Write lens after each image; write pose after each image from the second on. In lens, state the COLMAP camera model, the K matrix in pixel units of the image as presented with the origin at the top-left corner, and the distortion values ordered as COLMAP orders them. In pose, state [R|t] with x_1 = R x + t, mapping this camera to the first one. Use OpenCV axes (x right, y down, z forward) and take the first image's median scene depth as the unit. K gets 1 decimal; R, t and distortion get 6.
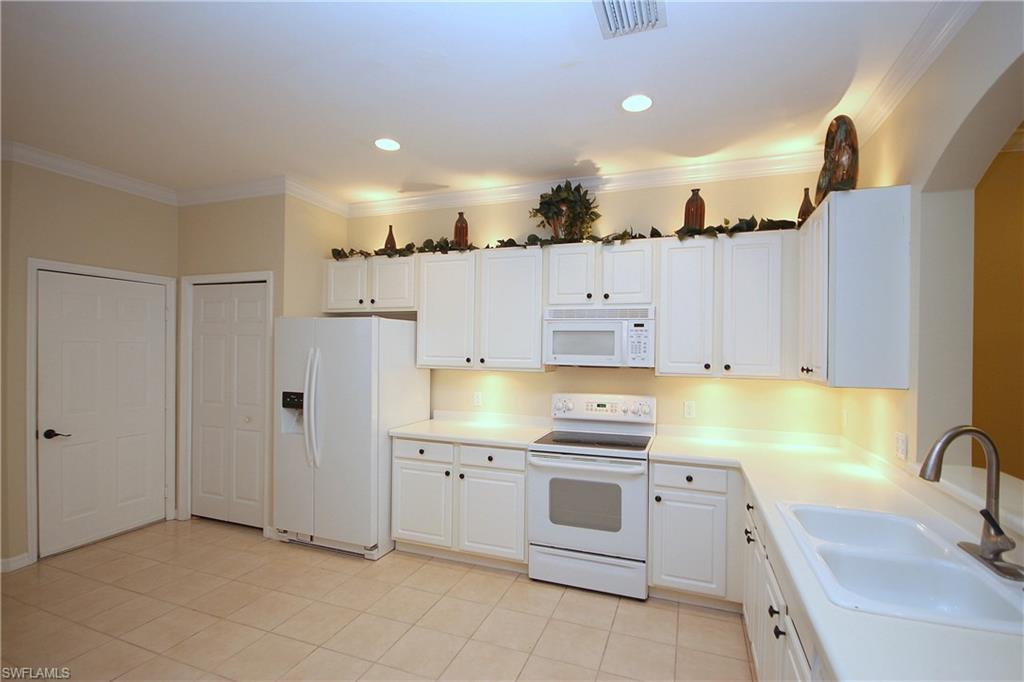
lens RADIAL K [[473.0, 0, 515.8], [0, 473.0, 351.7], [0, 0, 1]] dist [-0.005088, -0.002889]
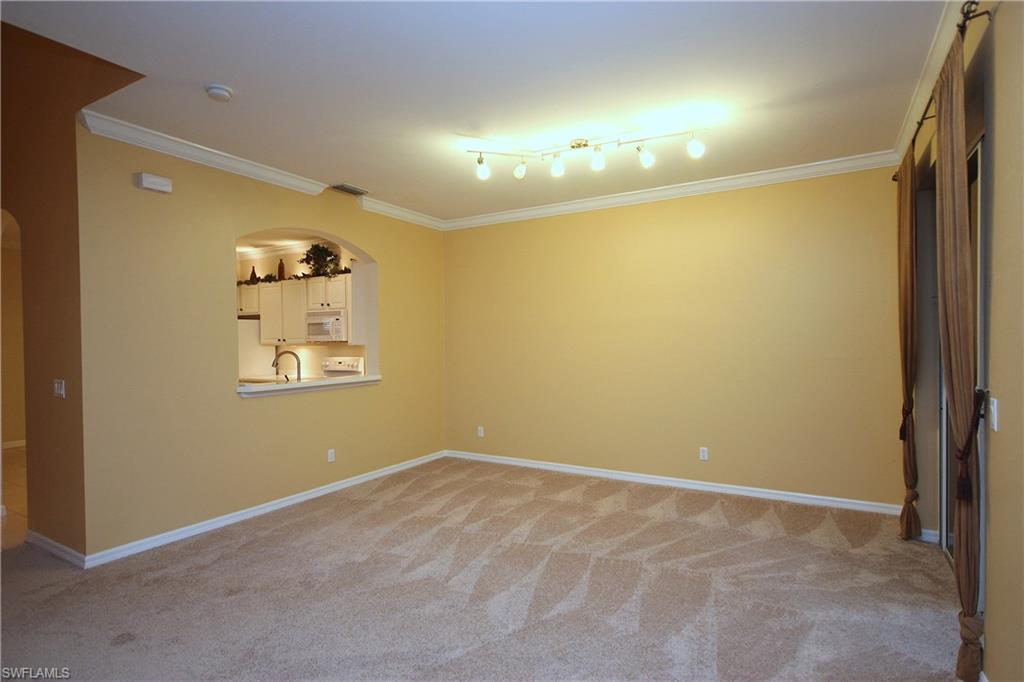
lens RADIAL K [[523.9, 0, 510.6], [0, 523.9, 344.1], [0, 0, 1]] dist [-0.004887, 0.000769]
pose [[0.980755, -0.024211, -0.193733, 1.164105], [0.026581, 0.999600, 0.009640, 0.036463], [0.193423, -0.014604, 0.981007, -0.823227]]
